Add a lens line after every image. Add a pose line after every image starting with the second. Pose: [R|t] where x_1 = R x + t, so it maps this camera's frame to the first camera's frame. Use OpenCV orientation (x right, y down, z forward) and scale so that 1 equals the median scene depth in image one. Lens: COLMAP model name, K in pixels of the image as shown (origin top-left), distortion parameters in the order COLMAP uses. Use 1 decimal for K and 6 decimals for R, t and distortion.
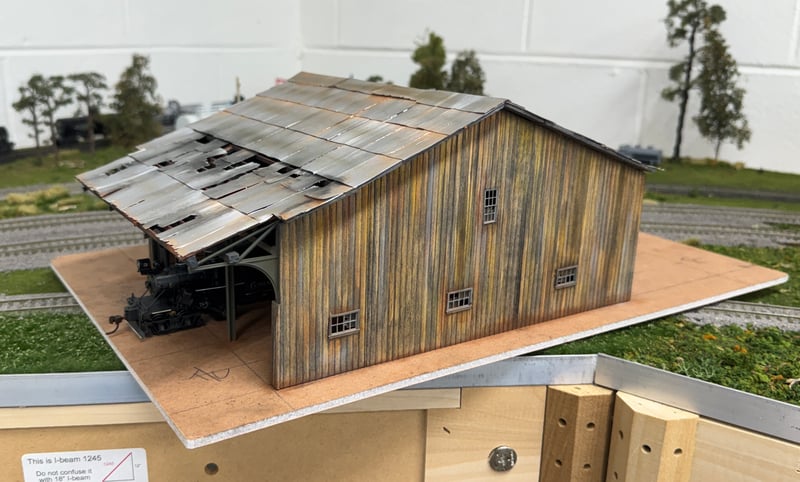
lens RADIAL K [[687.5, 0, 400.4], [0, 687.5, 256.8], [0, 0, 1]] dist [0.083038, -0.249888]
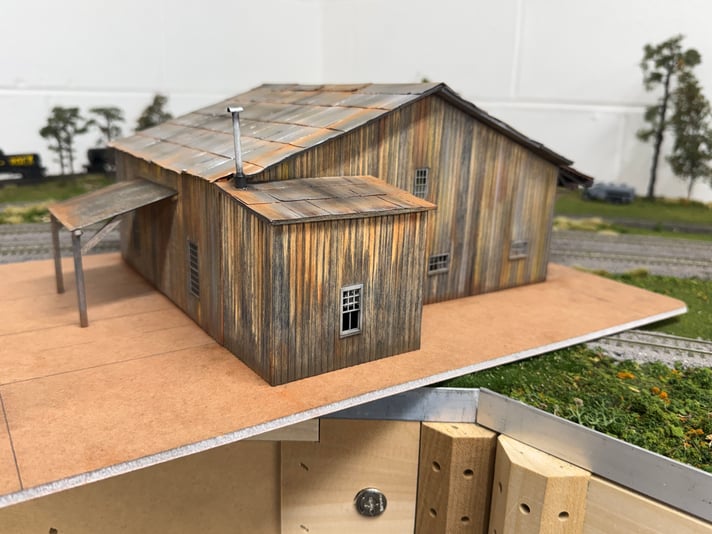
lens RADIAL K [[595.0, 0, 356.0], [0, 595.0, 267.0], [0, 0, 1]] dist [-0.000442, -0.071649]
pose [[0.993417, 0.038231, -0.107983, 0.181153], [-0.041369, 0.998780, -0.026965, 0.015203], [0.106820, 0.031254, 0.993787, 0.222035]]
